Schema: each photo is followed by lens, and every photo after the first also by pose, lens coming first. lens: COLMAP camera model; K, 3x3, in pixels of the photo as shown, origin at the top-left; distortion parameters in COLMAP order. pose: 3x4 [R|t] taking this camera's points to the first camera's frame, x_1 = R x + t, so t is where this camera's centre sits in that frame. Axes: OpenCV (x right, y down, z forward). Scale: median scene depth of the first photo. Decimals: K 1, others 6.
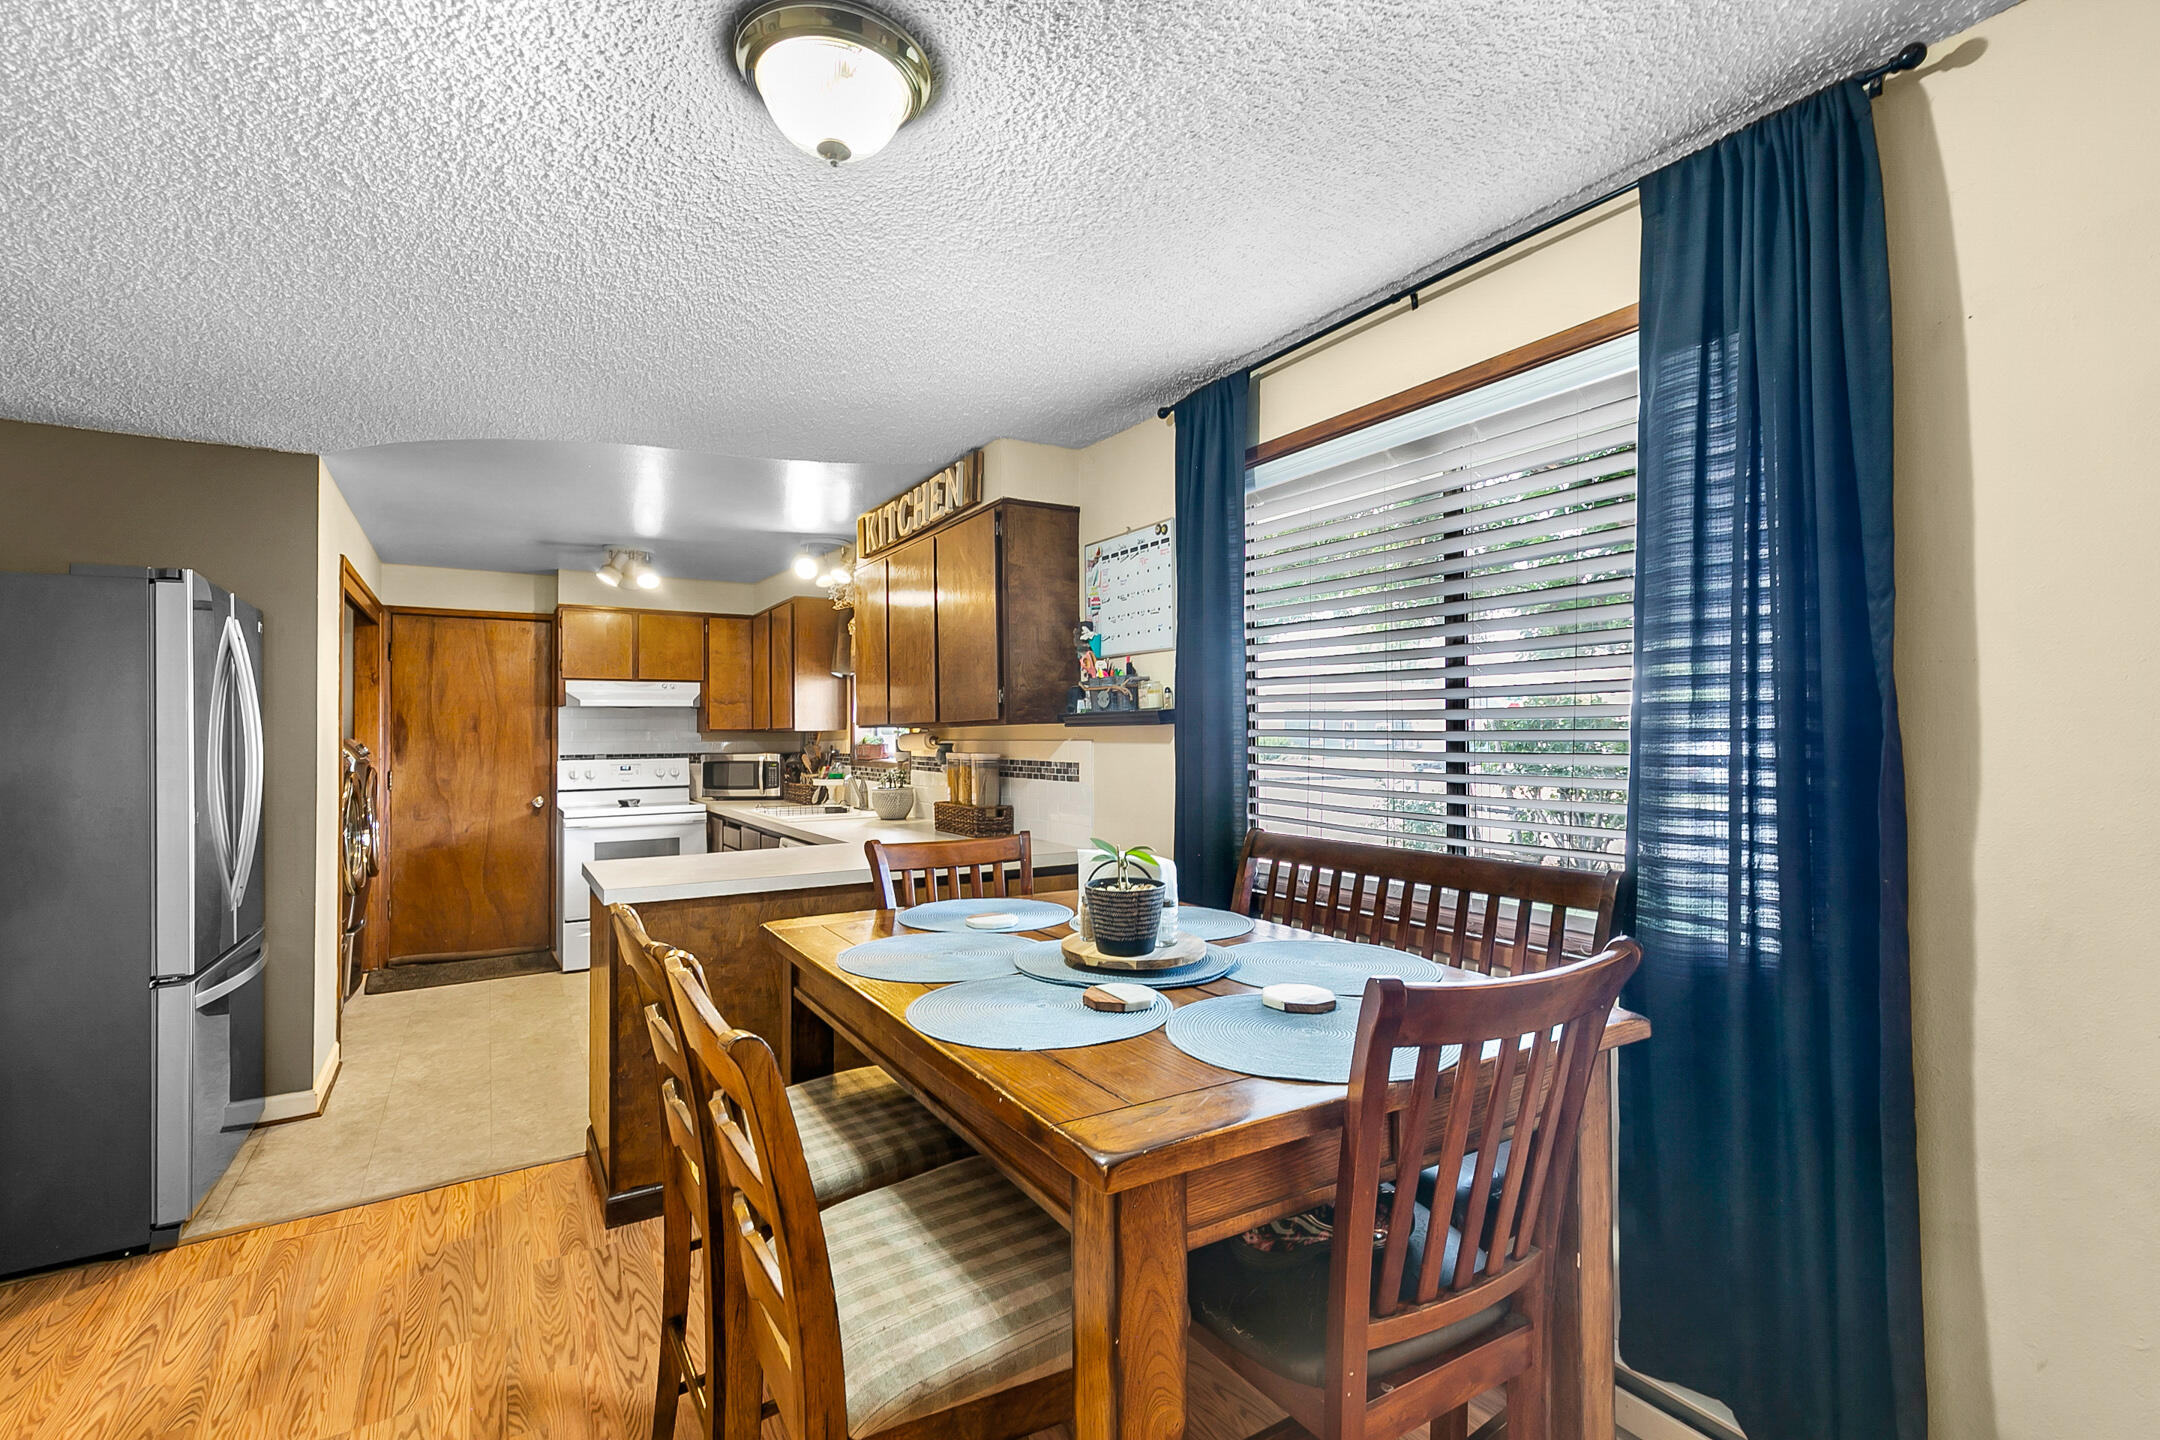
lens RADIAL K [[979.4, 0, 1075.6], [0, 979.4, 723.3], [0, 0, 1]] dist [0.012172, -0.004059]
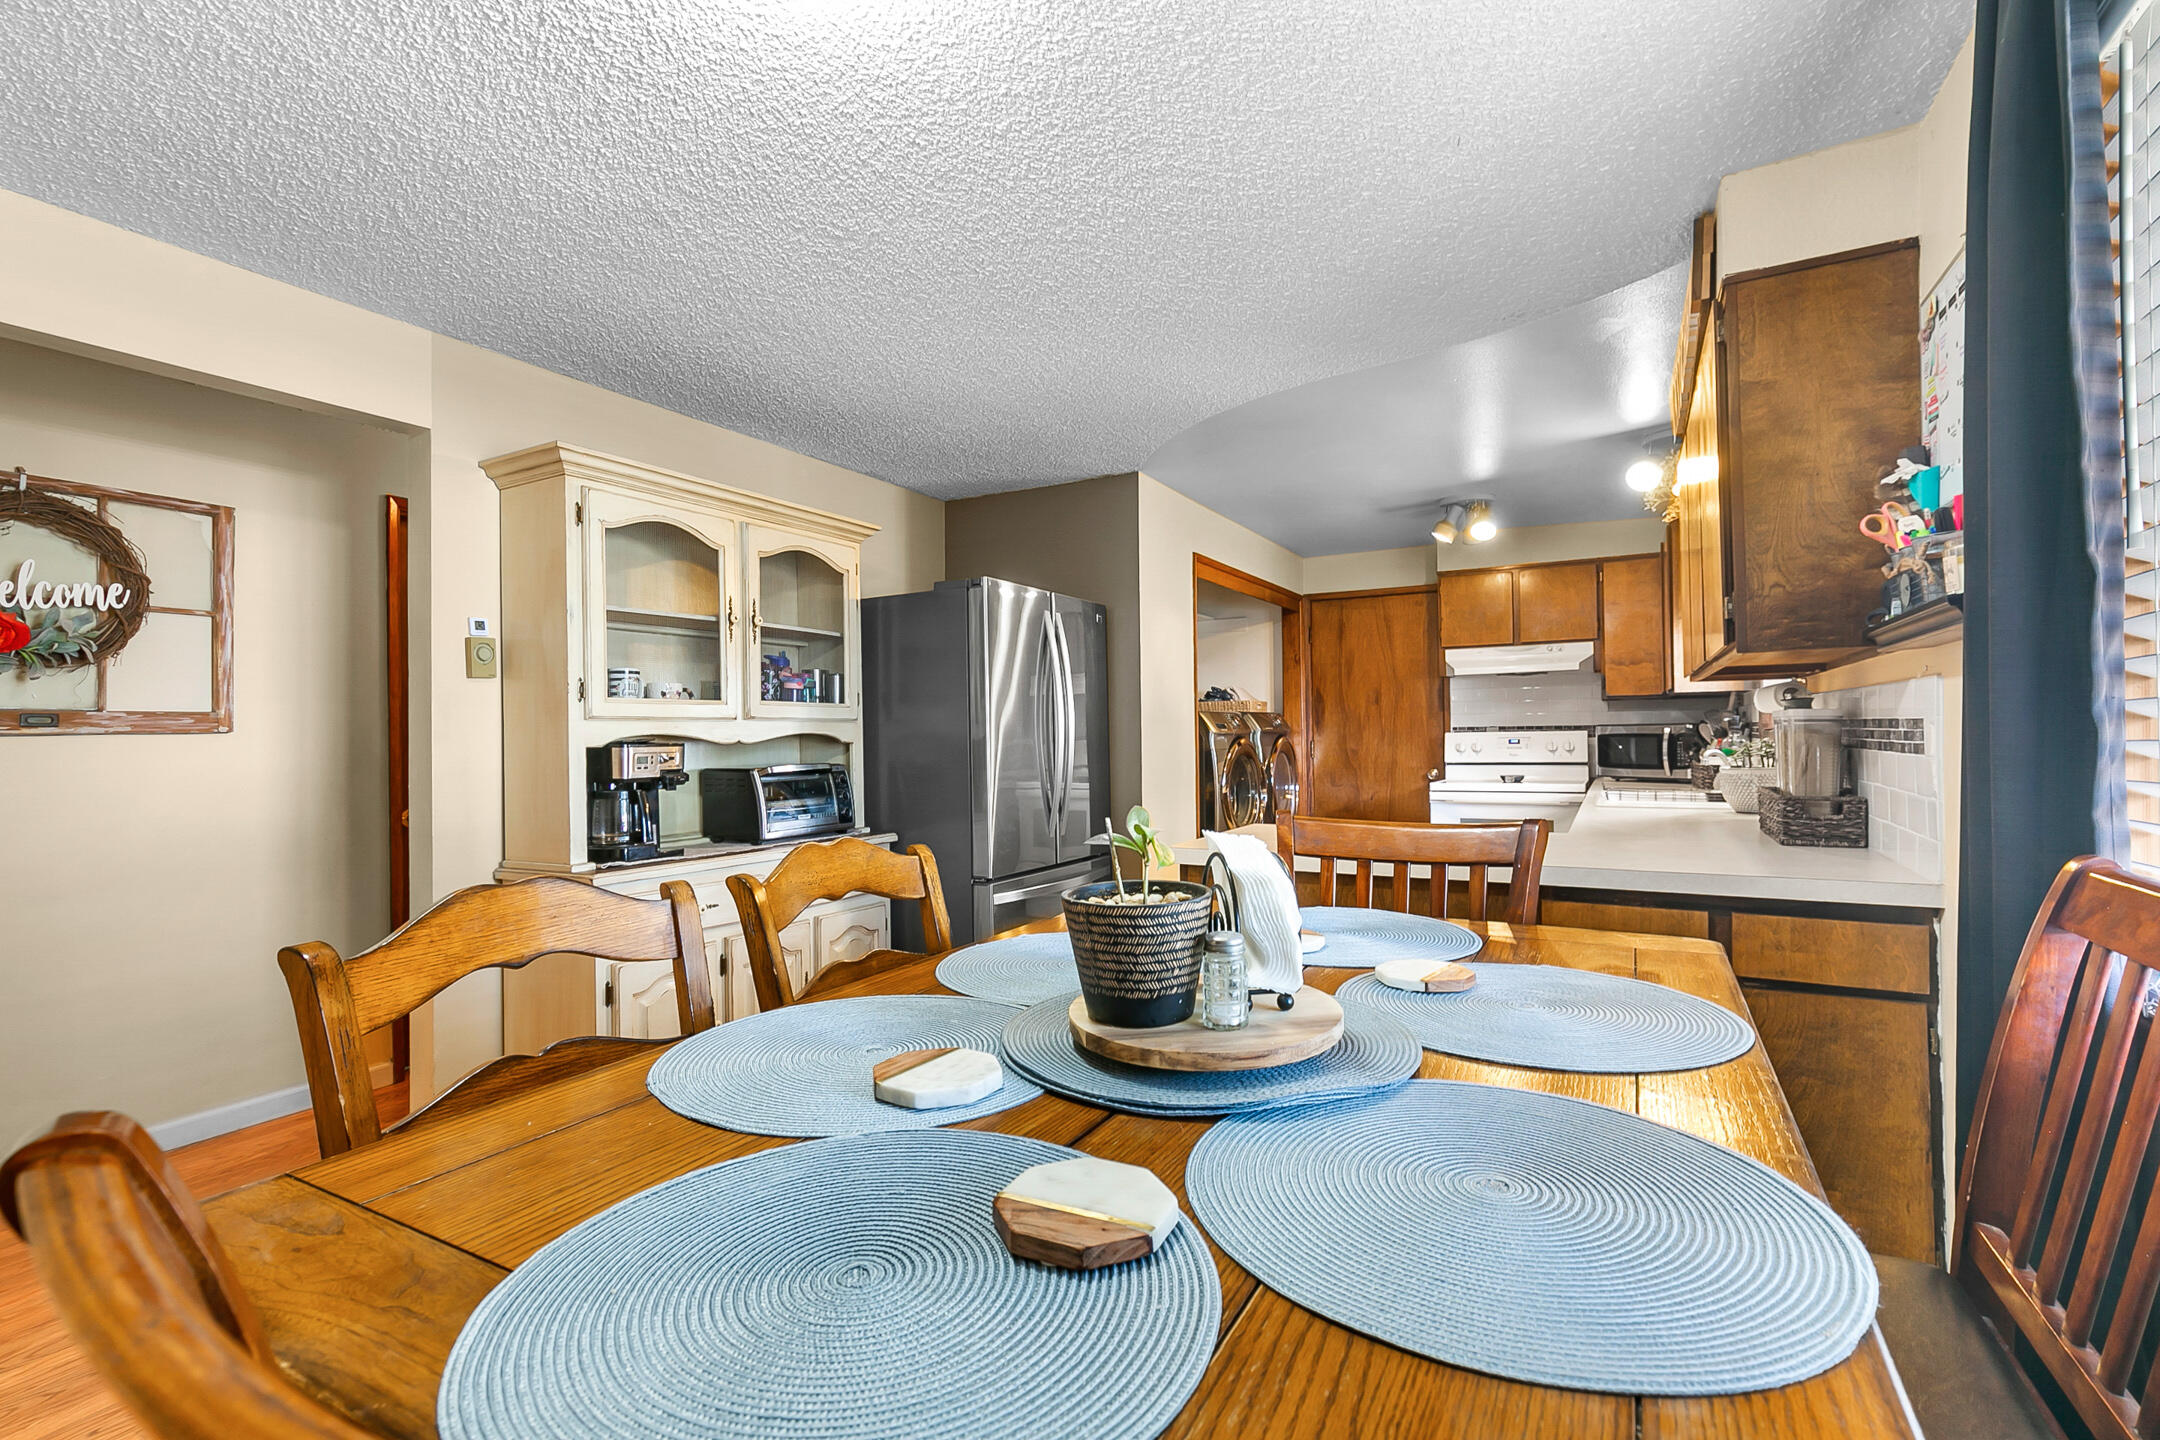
lens RADIAL K [[979.4, 0, 1066.2], [0, 979.4, 723.8], [0, 0, 1]] dist [0.012172, -0.004059]
pose [[0.488693, -0.007081, -0.872427, 0.259702], [0.020408, 0.999786, 0.003317, 0.033822], [0.872217, -0.019426, 0.488733, 0.356797]]
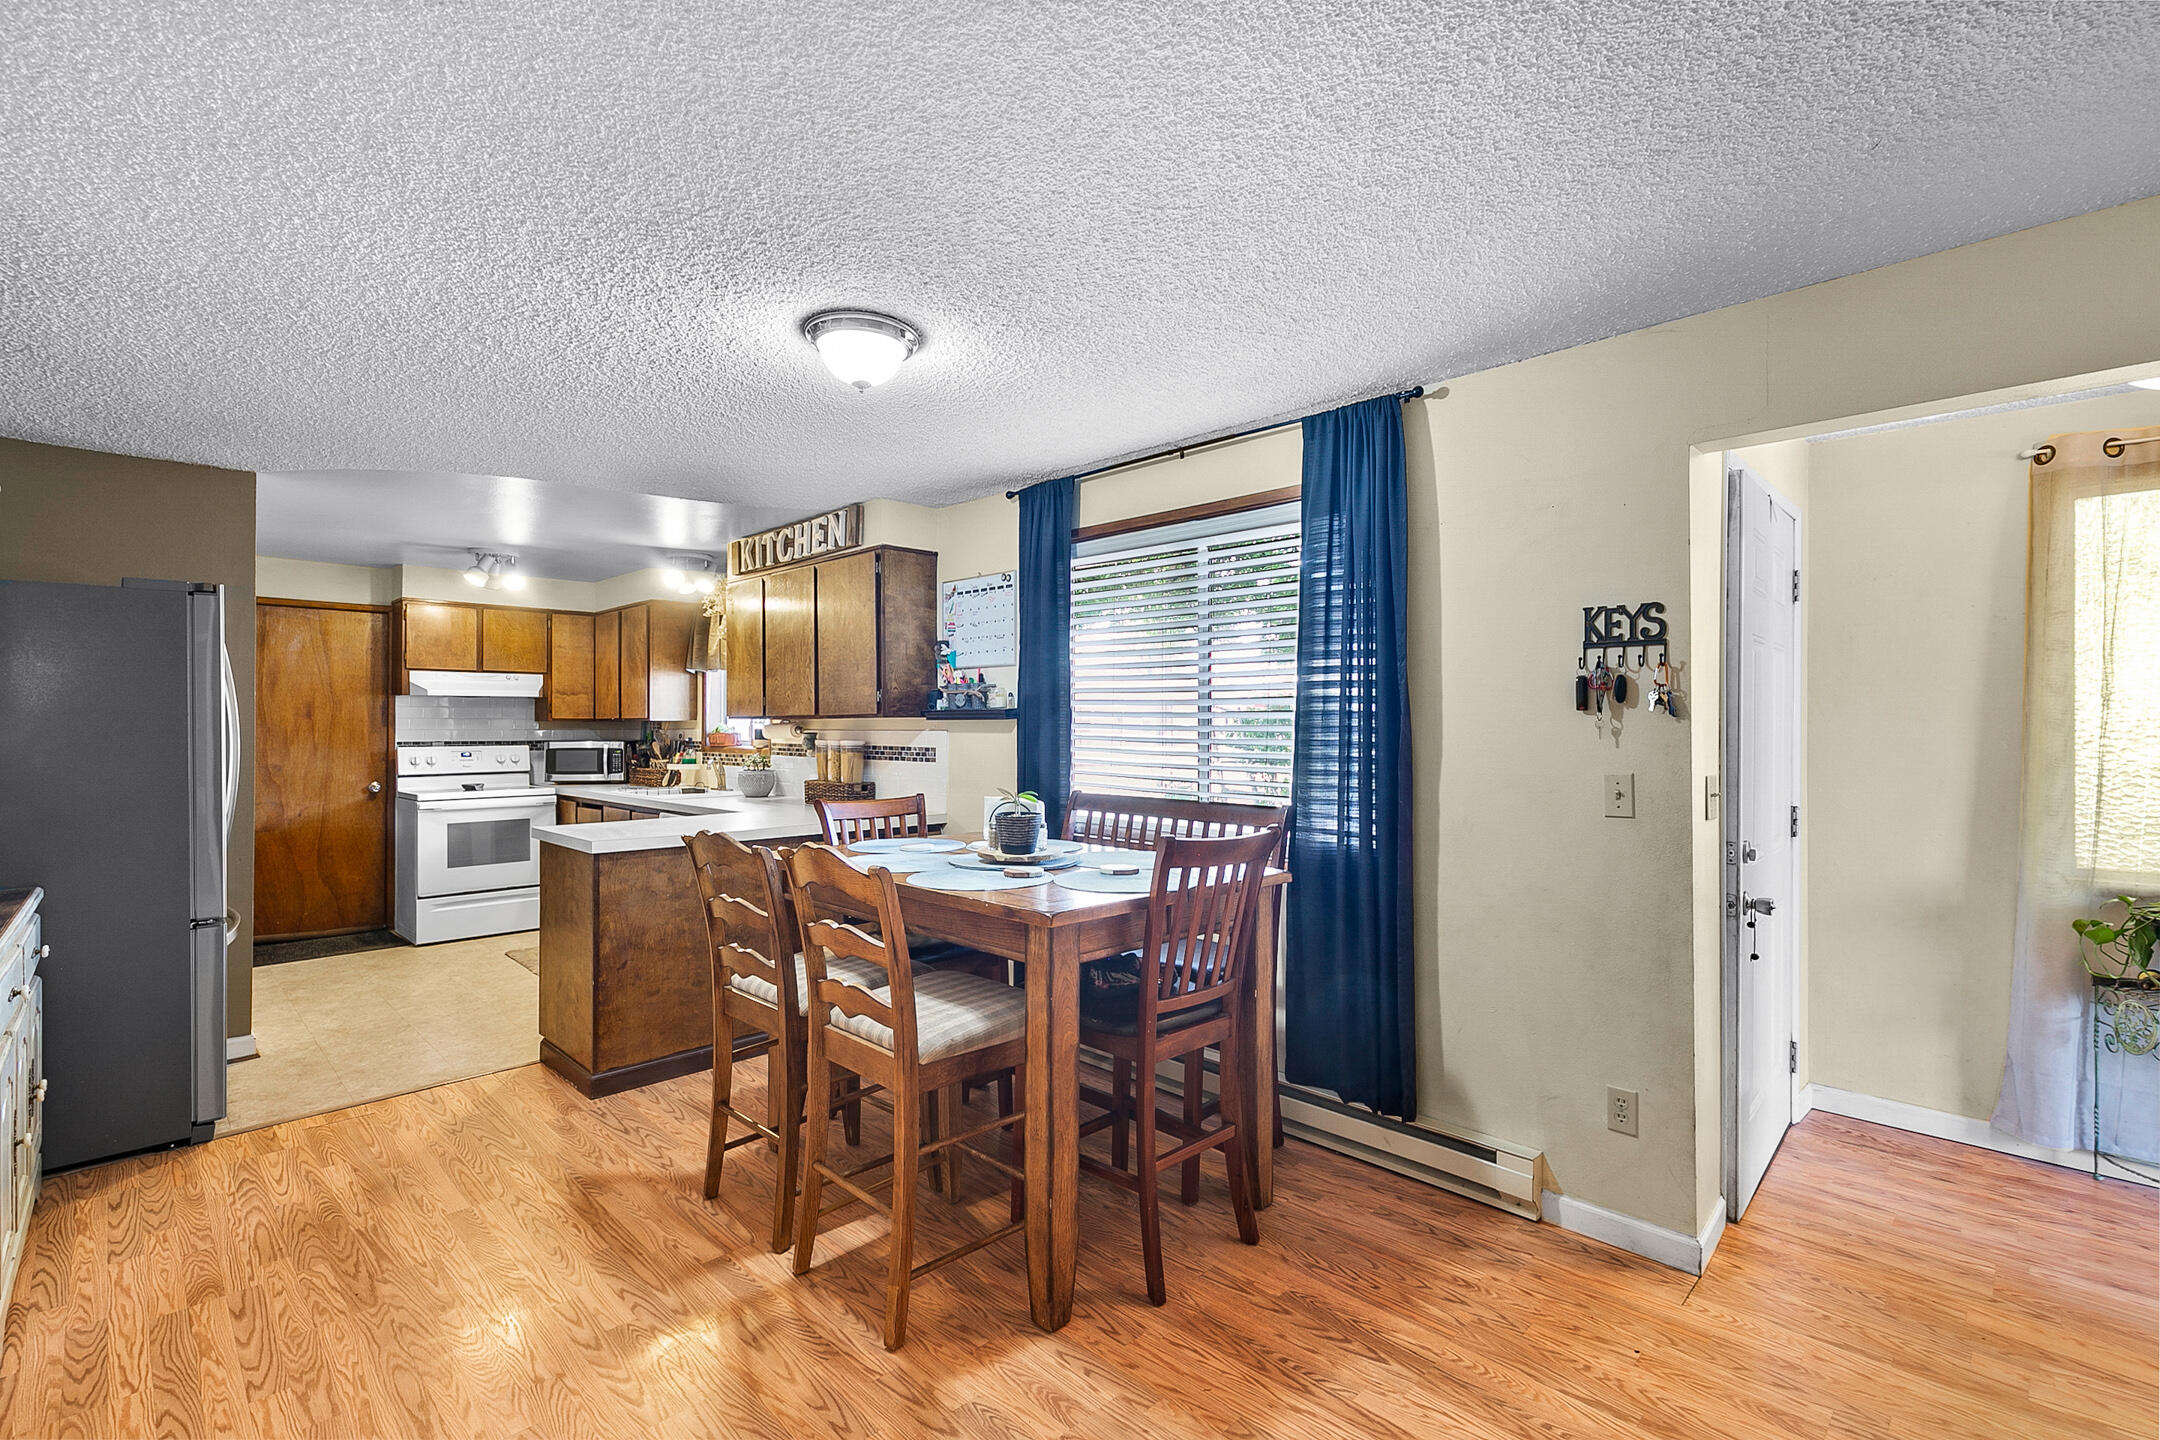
lens RADIAL K [[979.4, 0, 1083.1], [0, 979.4, 726.8], [0, 0, 1]] dist [0.012172, -0.004059]
pose [[0.971401, 0.007056, 0.237340, -0.125403], [-0.009913, 0.999892, 0.010846, -0.004078], [-0.237238, -0.012888, 0.971366, -0.348977]]
